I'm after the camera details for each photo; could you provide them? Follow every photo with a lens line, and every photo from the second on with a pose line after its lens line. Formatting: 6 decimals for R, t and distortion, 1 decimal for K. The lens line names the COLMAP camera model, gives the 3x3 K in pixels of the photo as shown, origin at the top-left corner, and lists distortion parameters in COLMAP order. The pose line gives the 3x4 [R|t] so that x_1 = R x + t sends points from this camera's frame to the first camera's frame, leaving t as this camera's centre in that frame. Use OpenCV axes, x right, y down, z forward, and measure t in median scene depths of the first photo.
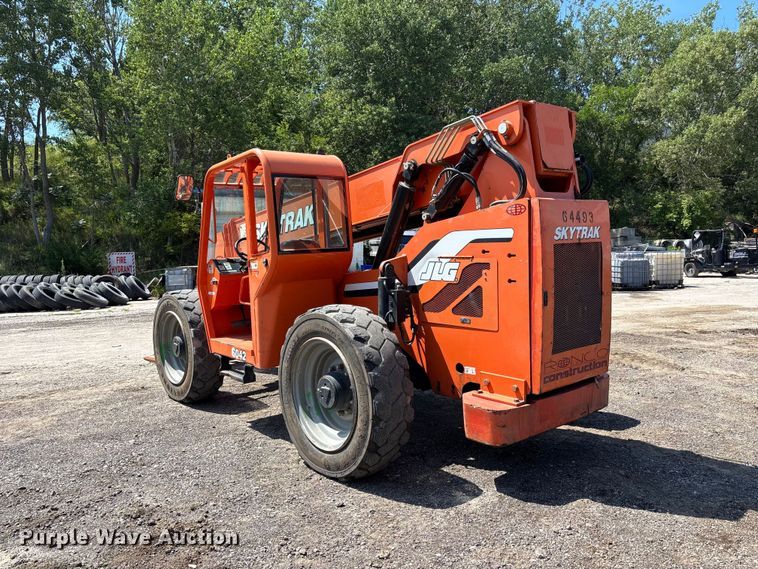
lens RADIAL K [[573.1, 0, 382.3], [0, 573.1, 291.8], [0, 0, 1]] dist [0.065896, -0.085875]
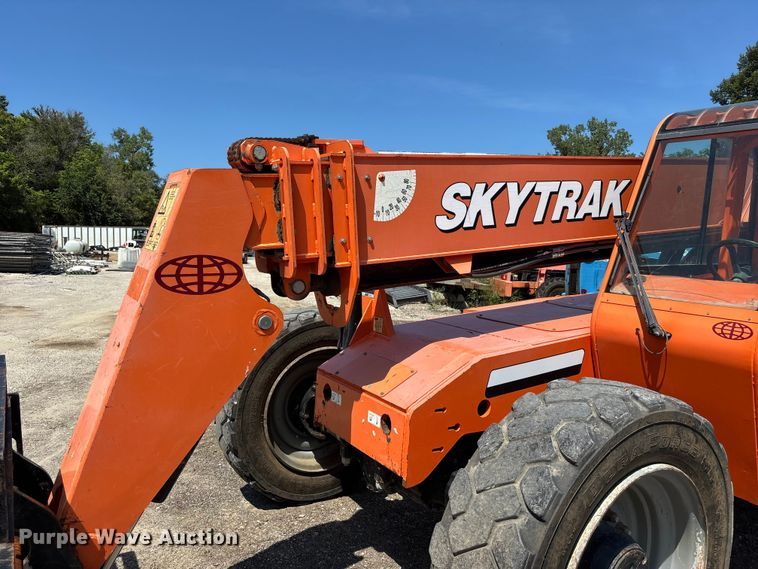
lens RADIAL K [[573.1, 0, 382.3], [0, 573.1, 291.8], [0, 0, 1]] dist [0.065896, -0.085875]
pose [[0.114918, -0.038153, 0.992642, -0.816999], [0.021098, 0.999130, 0.035960, -0.081270], [-0.993151, 0.016810, 0.115623, 1.352689]]
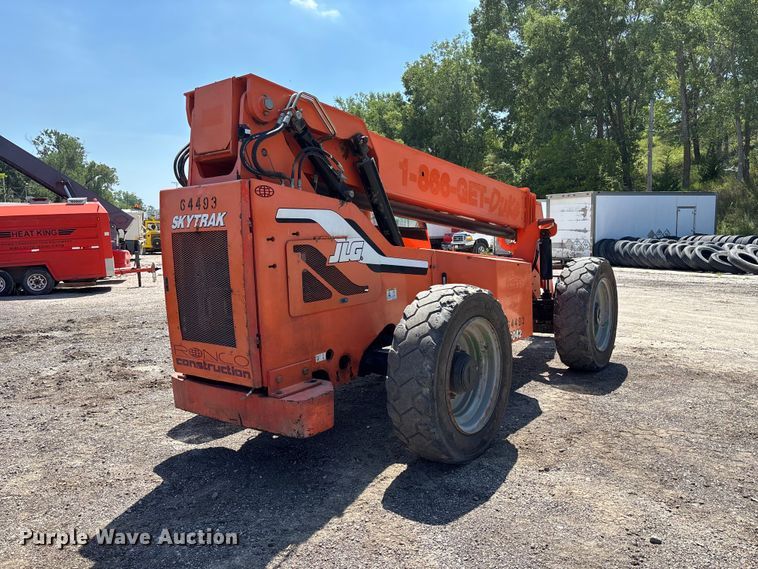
lens RADIAL K [[567.9, 0, 381.3], [0, 567.9, 294.3], [0, 0, 1]] dist [0.072195, -0.090416]
pose [[0.224599, 0.130736, -0.965642, 0.989541], [-0.050039, 0.991199, 0.122557, -0.084750], [0.973166, 0.020794, 0.229164, 0.809456]]
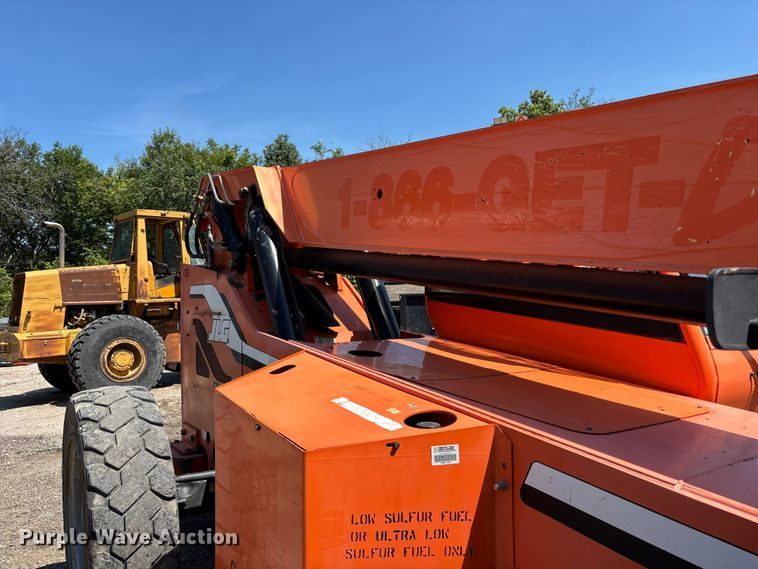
lens RADIAL K [[577.5, 0, 377.7], [0, 577.5, 293.2], [0, 0, 1]] dist [0.025237, -0.001927]
pose [[-0.992996, 0.049228, 0.107404, -0.066646], [0.056266, 0.996393, 0.063515, -0.123569], [-0.103890, 0.069114, -0.992185, 1.620323]]
